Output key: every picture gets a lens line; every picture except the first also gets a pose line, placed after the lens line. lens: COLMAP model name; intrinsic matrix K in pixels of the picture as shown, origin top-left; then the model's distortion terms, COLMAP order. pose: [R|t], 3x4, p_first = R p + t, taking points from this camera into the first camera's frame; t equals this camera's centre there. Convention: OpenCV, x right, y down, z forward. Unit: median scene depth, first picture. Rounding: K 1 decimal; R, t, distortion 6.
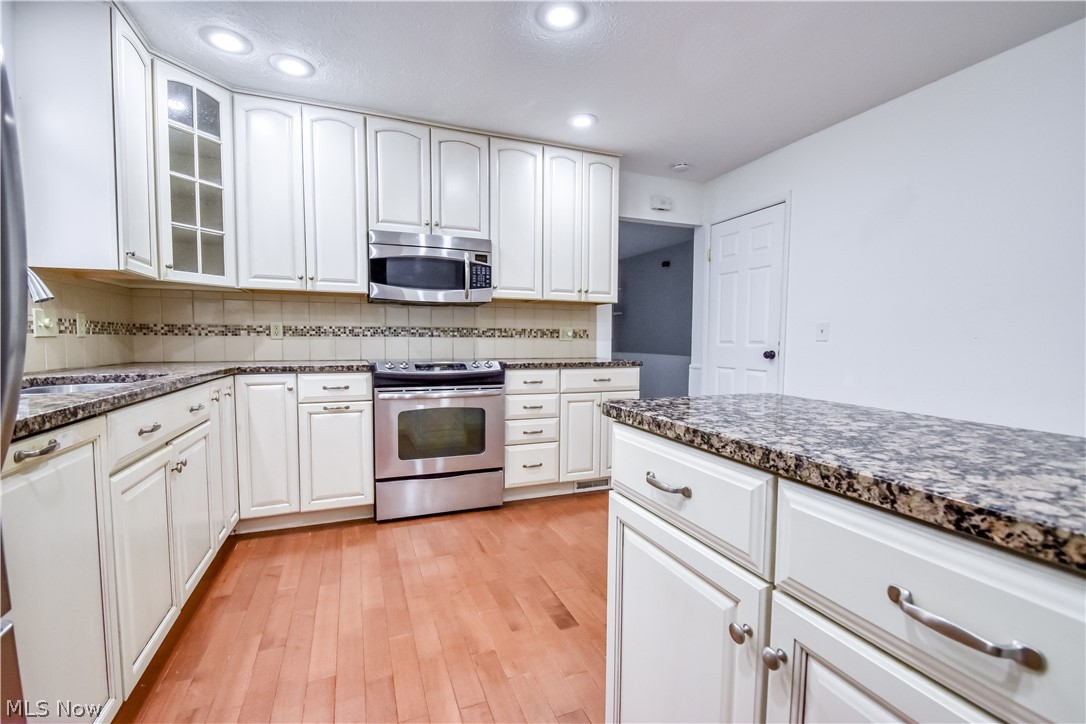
lens RADIAL K [[478.2, 0, 537.5], [0, 478.2, 366.8], [0, 0, 1]] dist [0.001078, -0.005318]
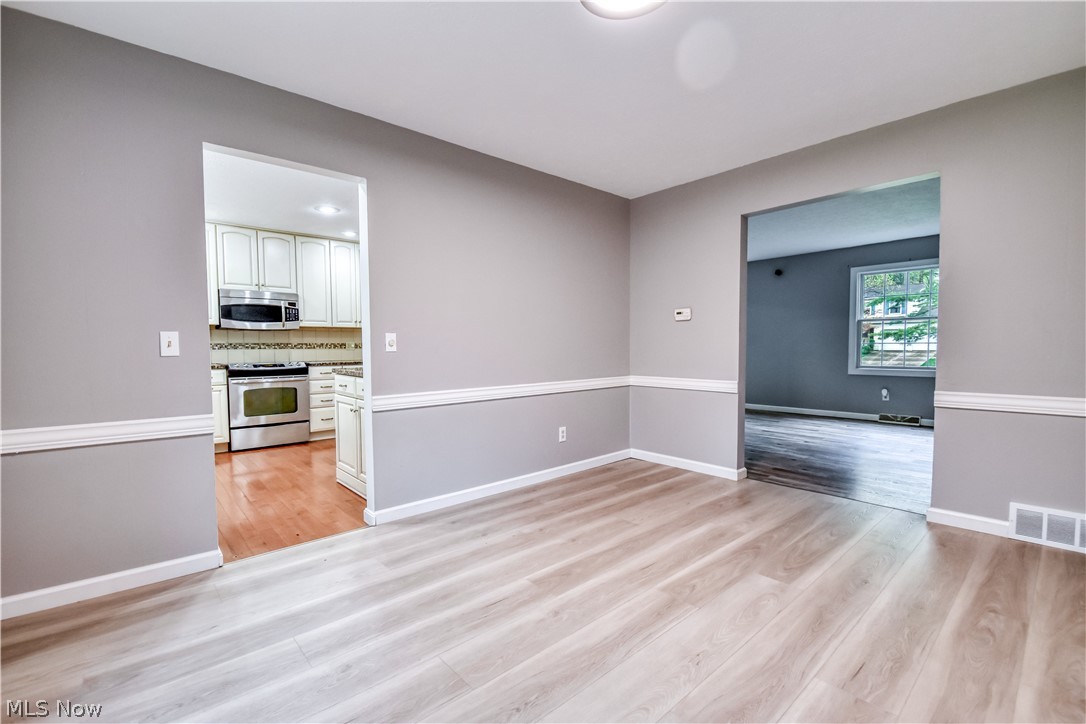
lens RADIAL K [[478.2, 0, 551.7], [0, 478.2, 370.1], [0, 0, 1]] dist [0.001078, -0.005318]
pose [[0.931065, -0.029839, 0.363630, 0.128957], [0.032321, 0.999477, -0.000742, 0.049295], [-0.363418, 0.012444, 0.931543, -1.011133]]
